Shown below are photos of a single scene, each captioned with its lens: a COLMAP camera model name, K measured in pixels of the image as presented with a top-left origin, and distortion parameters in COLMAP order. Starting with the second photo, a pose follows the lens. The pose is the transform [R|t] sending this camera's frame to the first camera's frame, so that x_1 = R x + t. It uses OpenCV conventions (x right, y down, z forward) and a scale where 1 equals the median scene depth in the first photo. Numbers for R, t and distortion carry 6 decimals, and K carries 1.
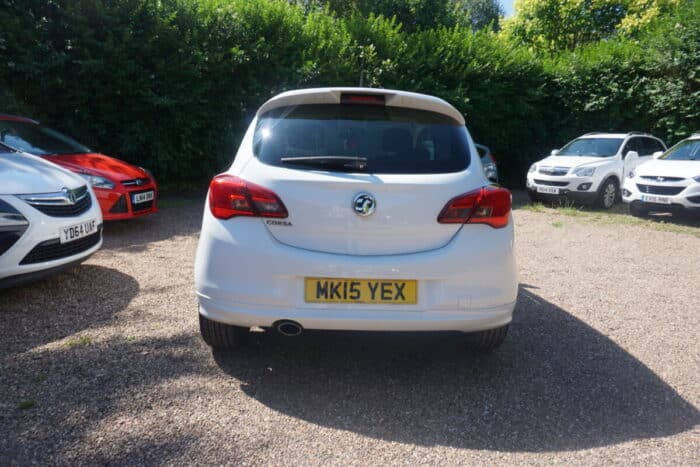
lens RADIAL K [[468.3, 0, 350.5], [0, 468.3, 229.7], [0, 0, 1]] dist [-0.049173, 0.028913]
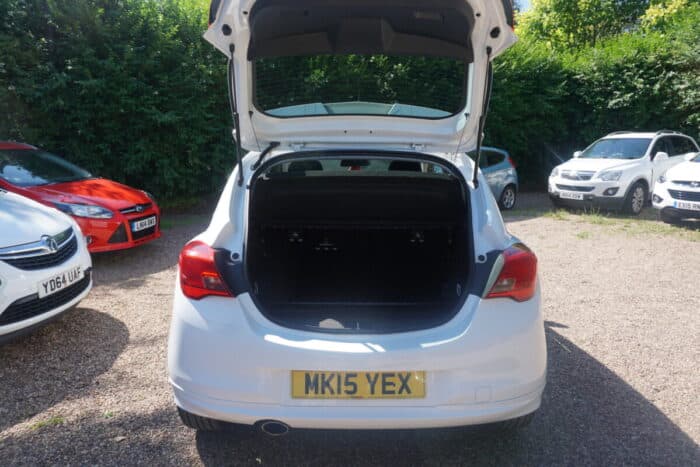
lens RADIAL K [[468.3, 0, 350.5], [0, 468.3, 229.7], [0, 0, 1]] dist [-0.049173, 0.028913]
pose [[0.998907, -0.024668, -0.039699, 0.010745], [0.024847, 0.999683, 0.004033, -0.032573], [0.039587, -0.005015, 0.999204, 0.036724]]
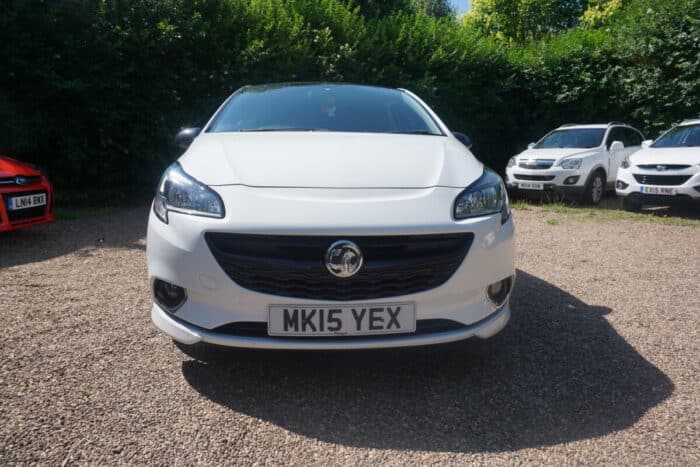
lens RADIAL K [[468.3, 0, 350.5], [0, 468.3, 229.7], [0, 0, 1]] dist [-0.049173, 0.028913]
pose [[0.994936, -0.034857, 0.094276, -0.007722], [0.037006, 0.999091, -0.021137, 0.005213], [-0.093453, 0.024519, 0.995322, 0.148298]]
